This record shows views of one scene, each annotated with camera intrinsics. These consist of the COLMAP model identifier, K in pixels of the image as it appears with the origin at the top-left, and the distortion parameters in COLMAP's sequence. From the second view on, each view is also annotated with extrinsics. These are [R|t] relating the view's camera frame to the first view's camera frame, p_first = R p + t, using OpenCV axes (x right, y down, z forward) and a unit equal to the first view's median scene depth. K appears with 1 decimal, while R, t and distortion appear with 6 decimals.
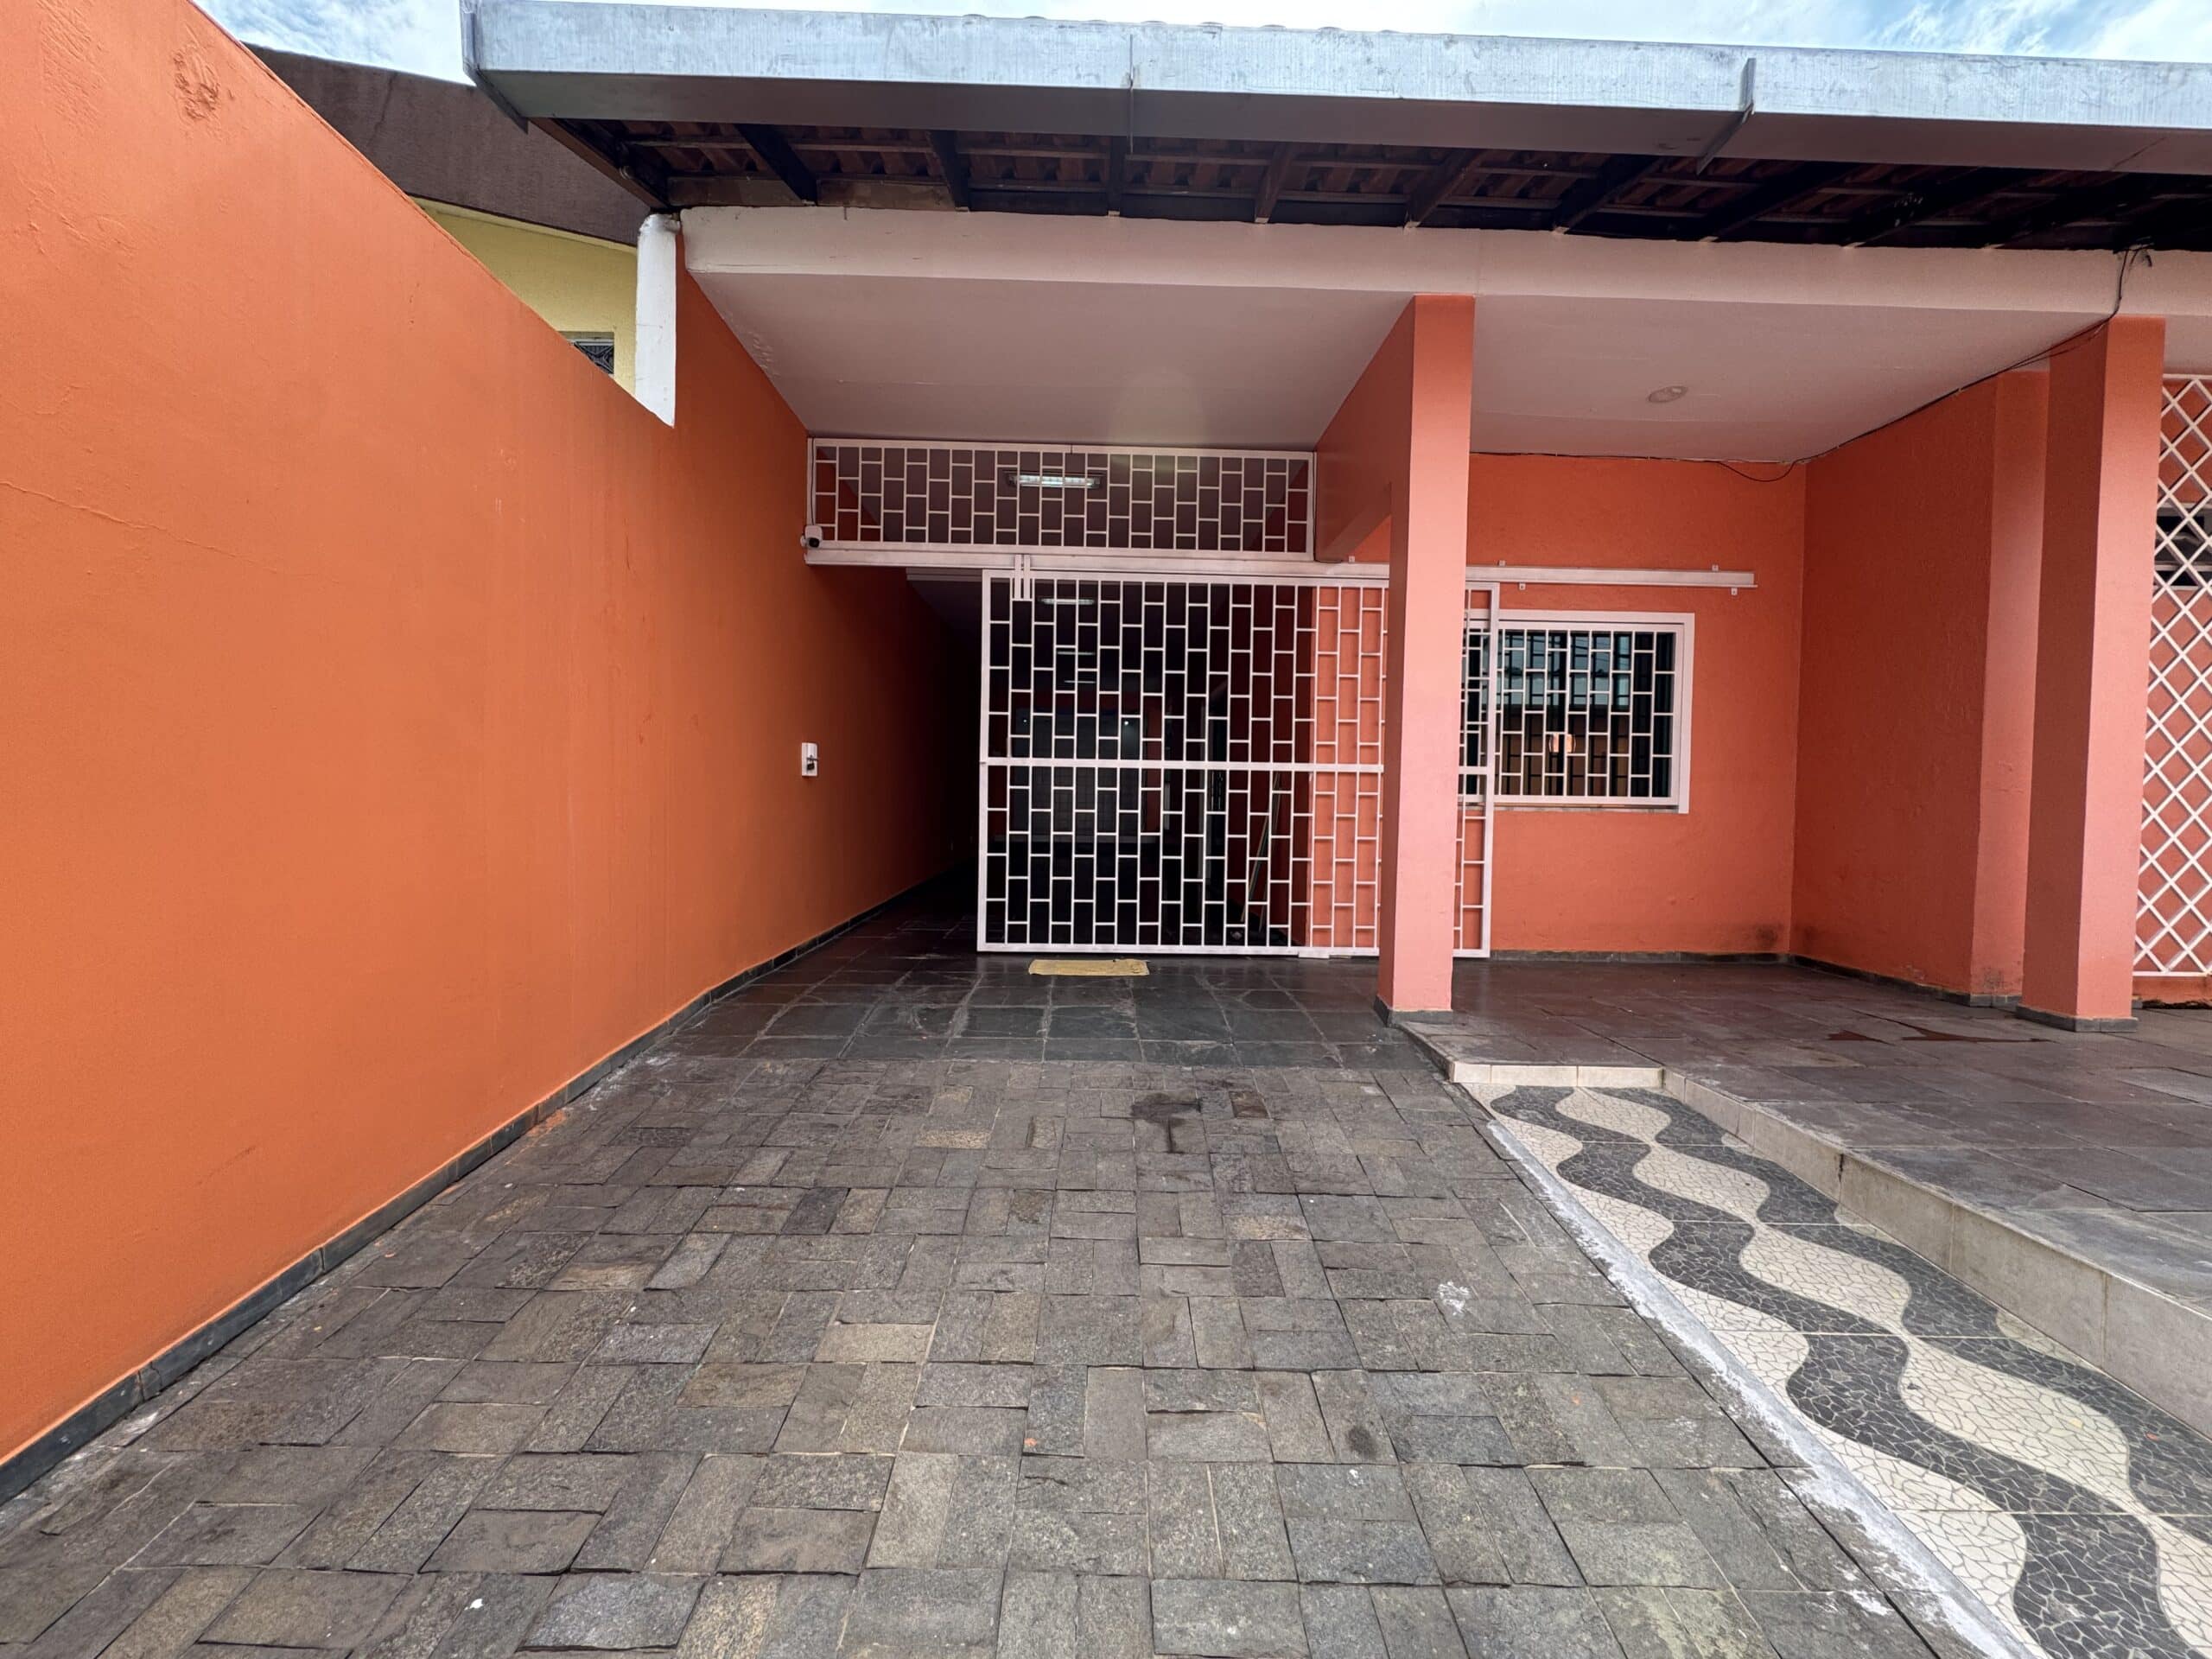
lens RADIAL K [[887.2, 0, 1106.9], [0, 887.2, 817.9], [0, 0, 1]] dist [-0.004783, 0.000561]
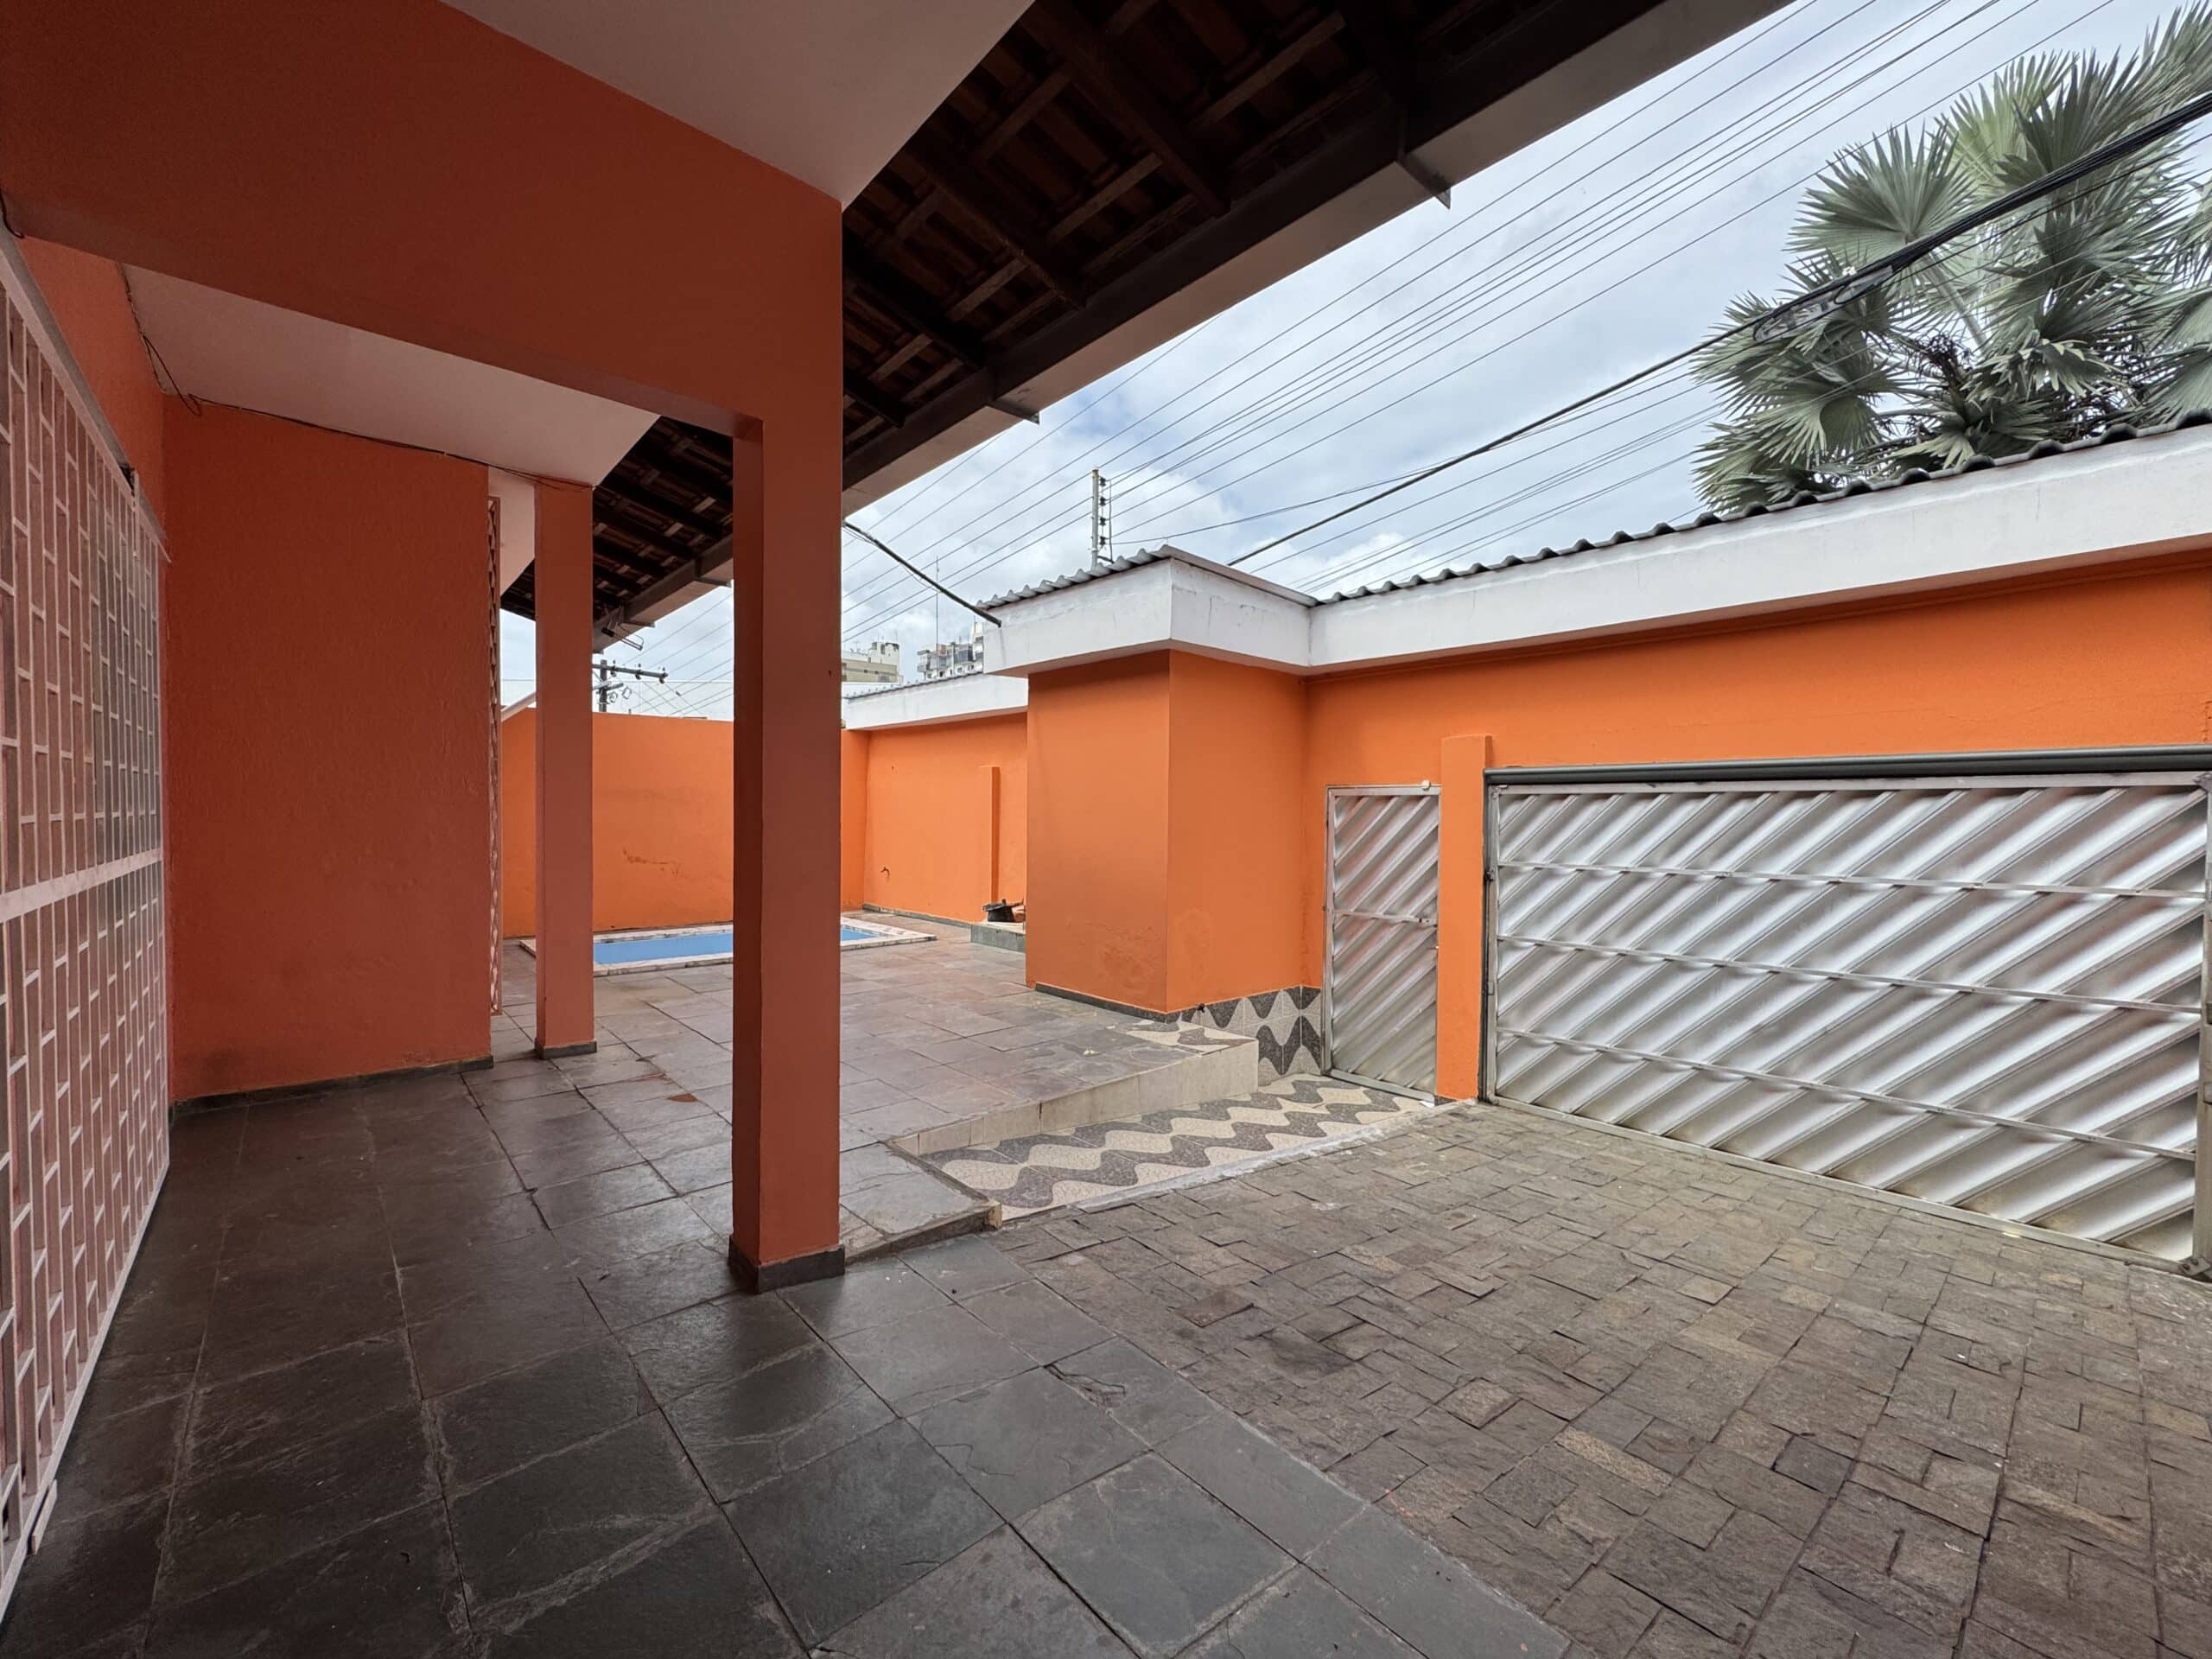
lens RADIAL K [[887.2, 0, 1100.9], [0, 887.2, 826.7], [0, 0, 1]] dist [-0.004783, 0.000561]
pose [[-0.649995, -0.036047, 0.759083, -0.466692], [-0.004254, 0.999031, 0.043798, -0.202672], [-0.759927, 0.025239, -0.649518, 1.916579]]
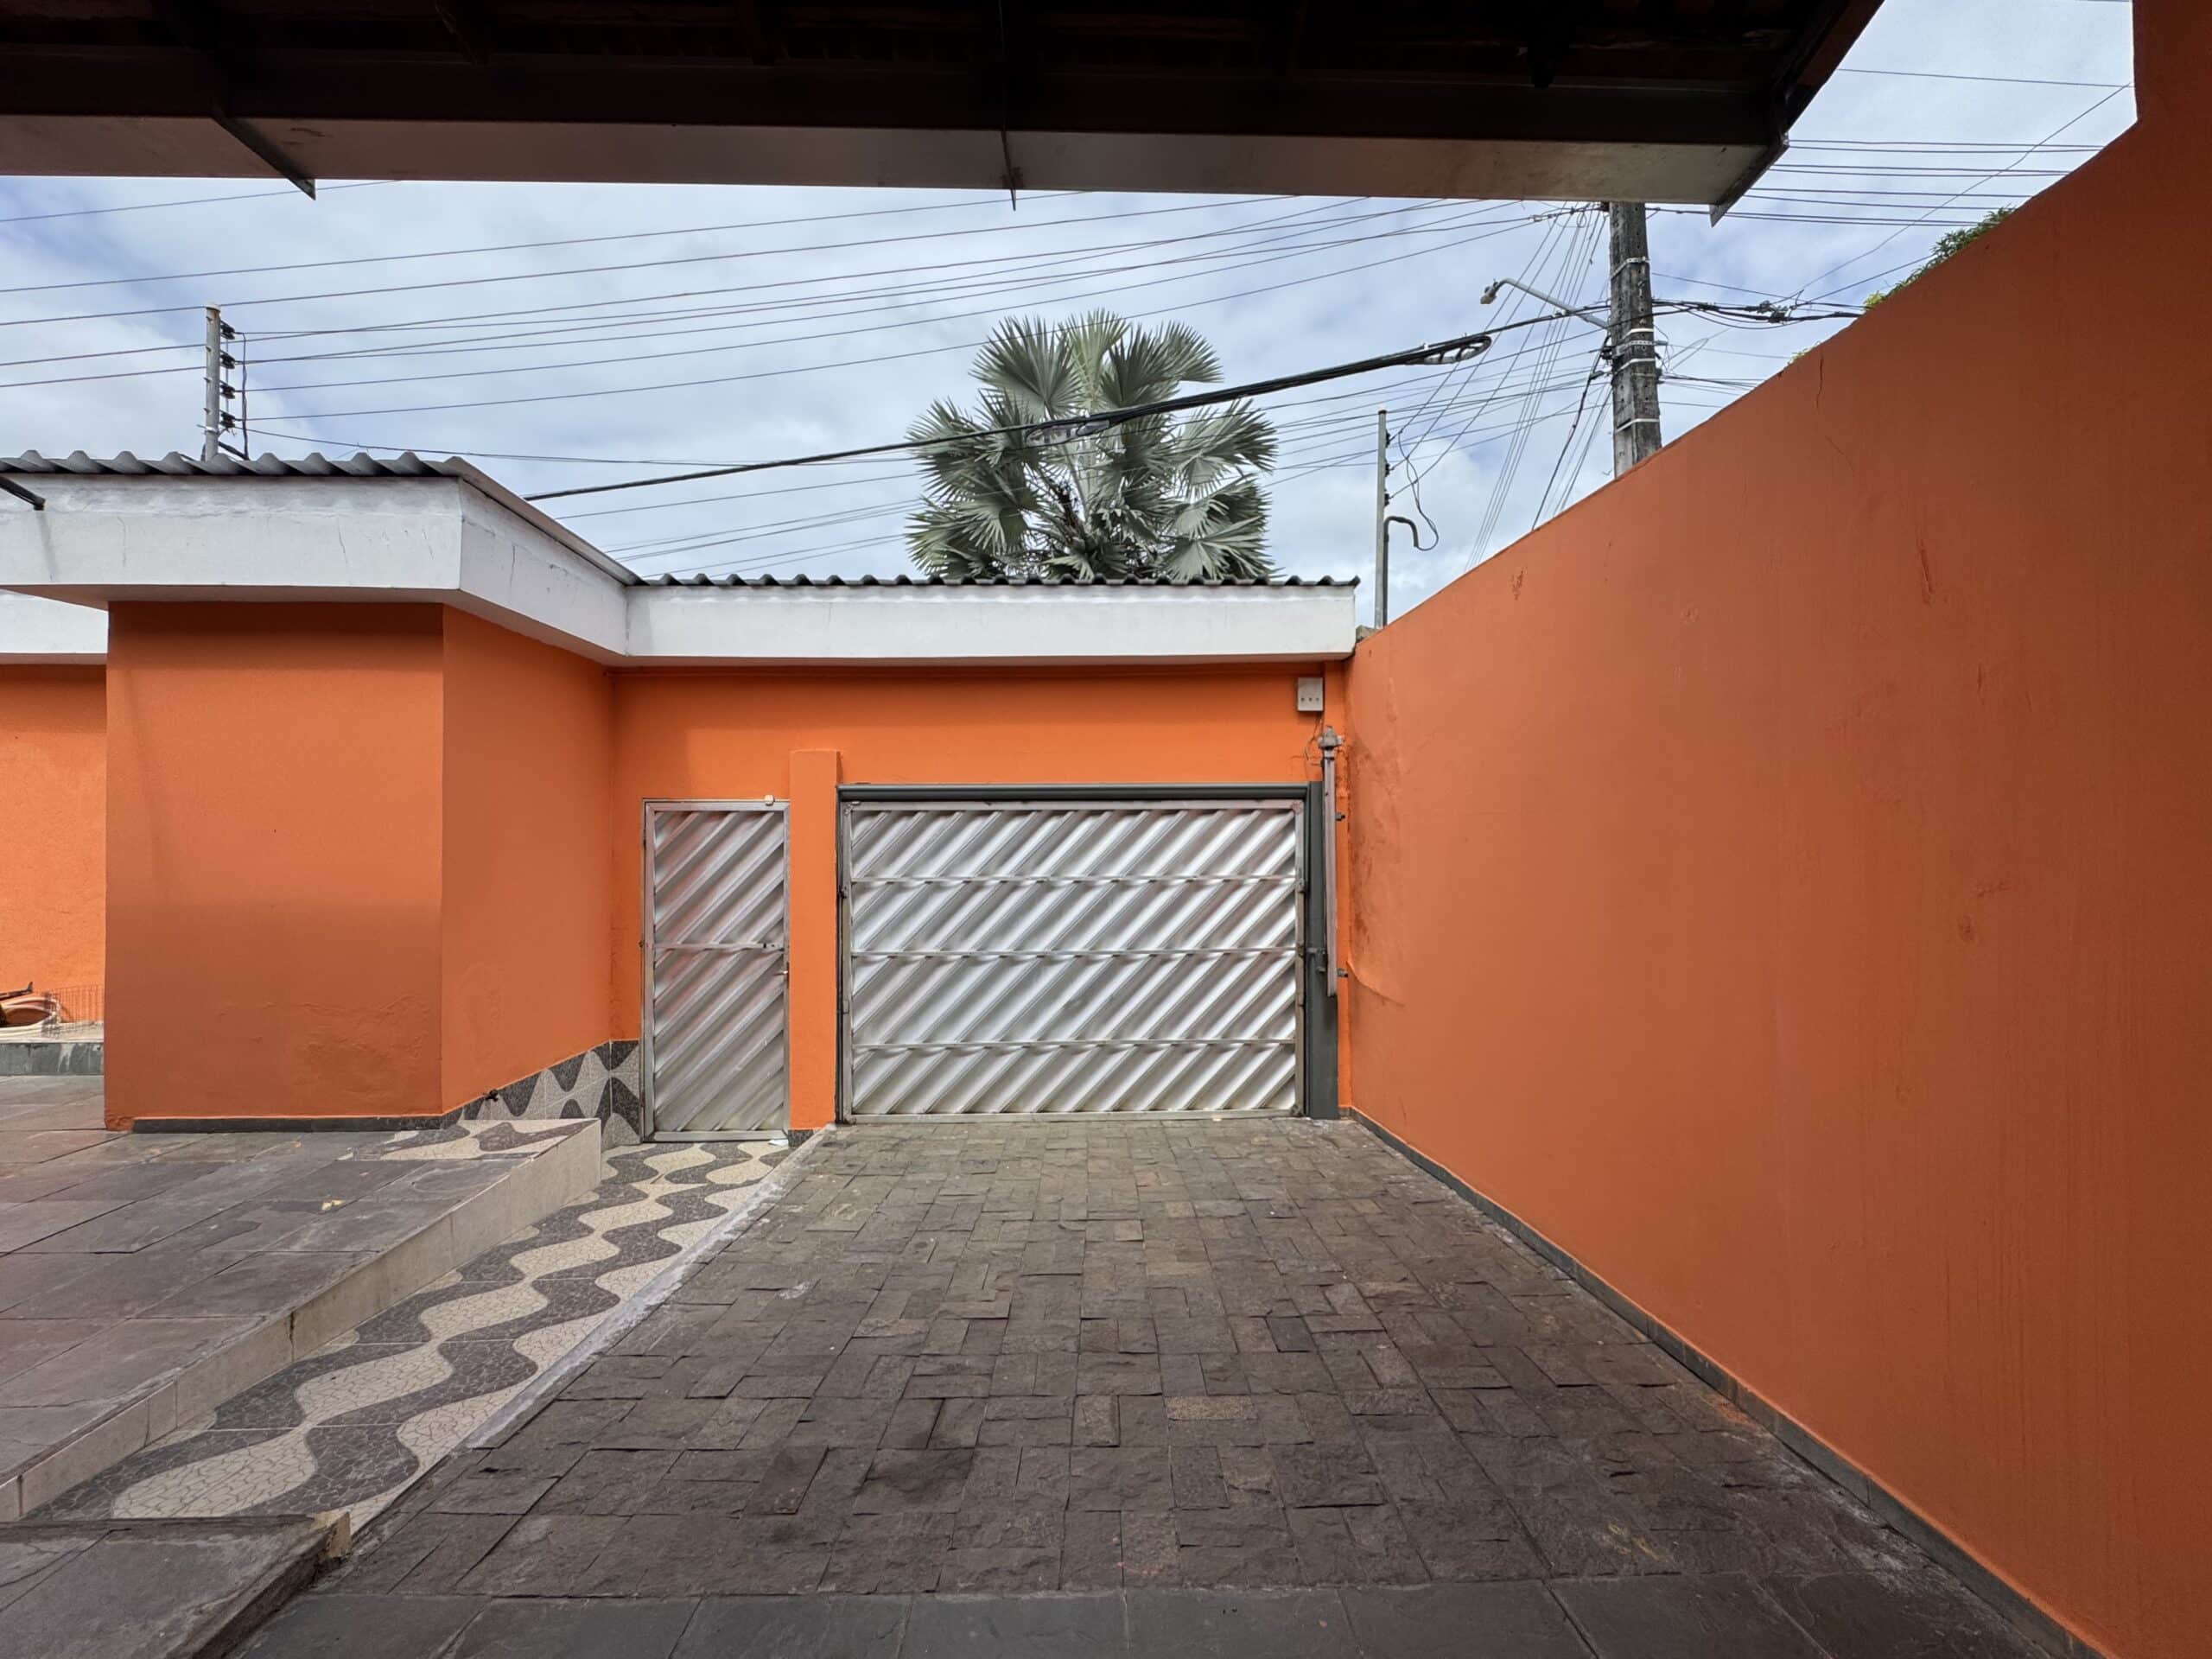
lens RADIAL K [[887.2, 0, 1106.8], [0, 887.2, 825.5], [0, 0, 1]] dist [-0.004783, 0.000561]
pose [[-0.999812, -0.015786, -0.011265, -0.066467], [-0.015918, 0.999805, 0.011712, -0.190181], [0.011078, 0.011890, -0.999868, 1.938116]]
